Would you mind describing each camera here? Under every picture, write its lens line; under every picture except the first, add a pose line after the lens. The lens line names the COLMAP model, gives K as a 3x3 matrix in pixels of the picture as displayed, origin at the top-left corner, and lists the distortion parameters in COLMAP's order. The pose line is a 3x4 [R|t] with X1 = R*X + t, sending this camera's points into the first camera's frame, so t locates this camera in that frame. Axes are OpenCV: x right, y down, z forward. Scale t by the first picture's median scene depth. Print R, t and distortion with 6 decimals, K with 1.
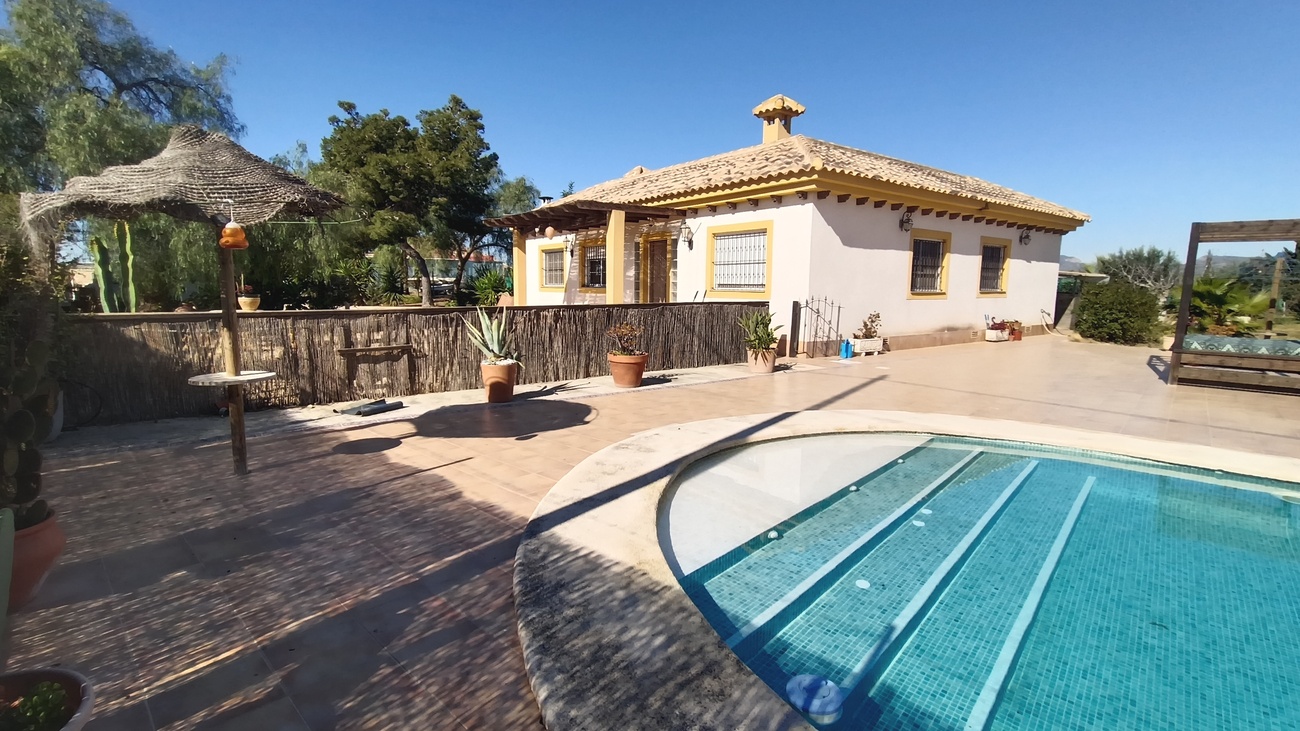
lens RADIAL K [[579.4, 0, 650.9], [0, 579.4, 363.6], [0, 0, 1]] dist [-0.001335, 0.003700]
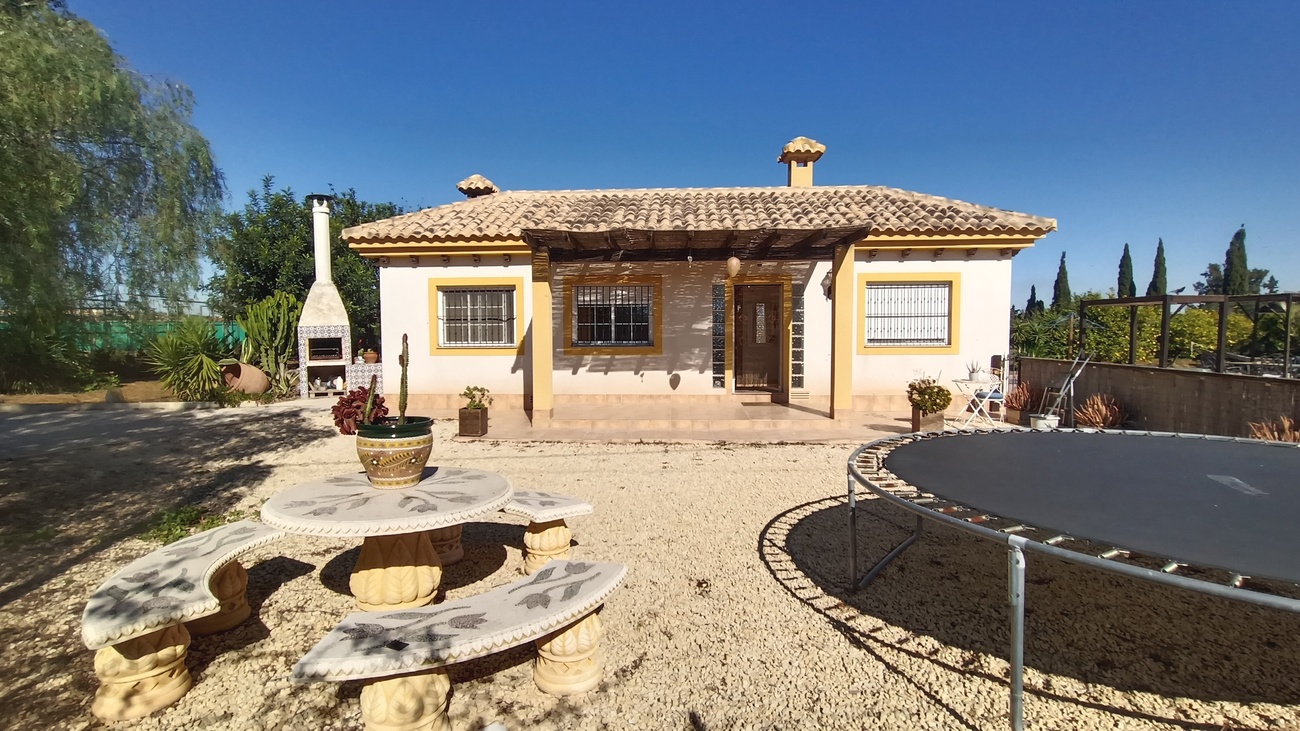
lens RADIAL K [[579.4, 0, 651.8], [0, 579.4, 365.8], [0, 0, 1]] dist [-0.001335, 0.003700]
pose [[0.624583, -0.063633, 0.778362, -0.691176], [0.117679, 0.992963, -0.013253, -0.111302], [-0.772041, 0.099874, 0.627676, 0.635541]]
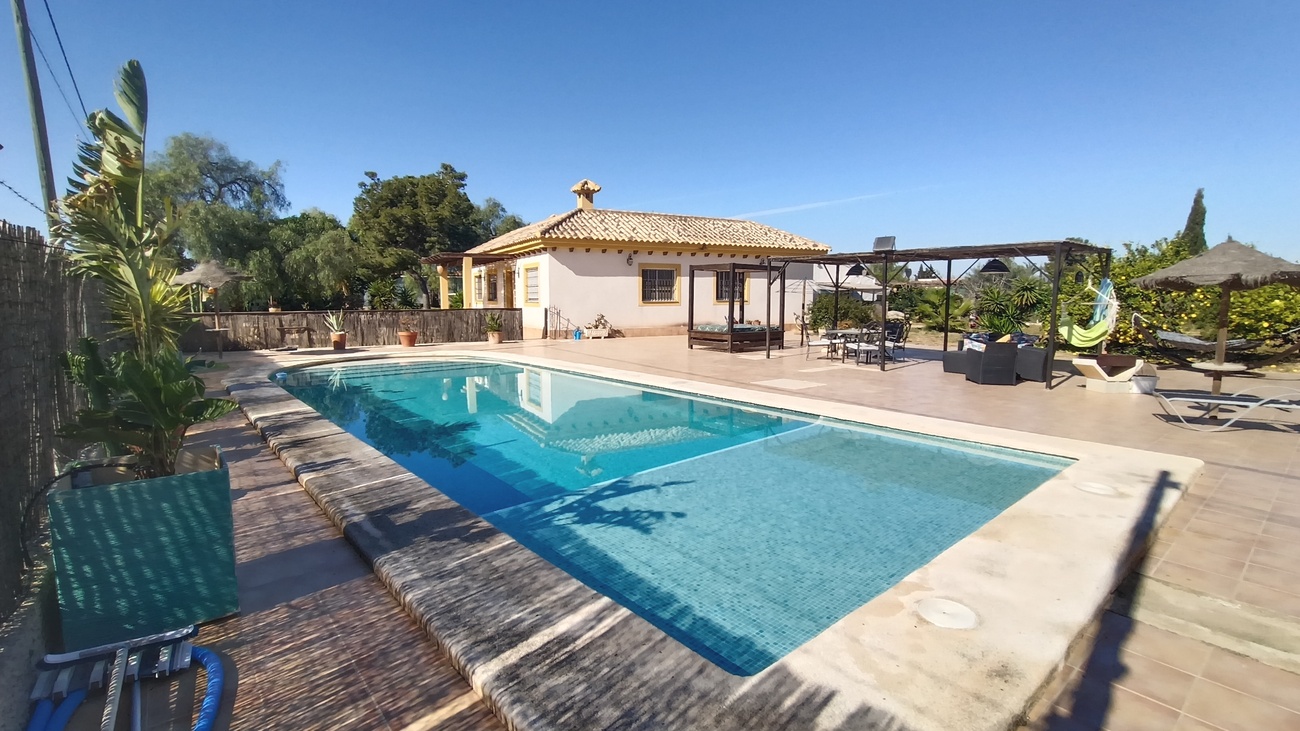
lens RADIAL K [[579.4, 0, 648.7], [0, 579.4, 367.6], [0, 0, 1]] dist [-0.001335, 0.003700]
pose [[0.990732, 0.006115, -0.135693, 0.620403], [-0.007669, 0.999911, -0.010932, 0.072649], [0.135614, 0.011872, 0.990691, -0.560450]]
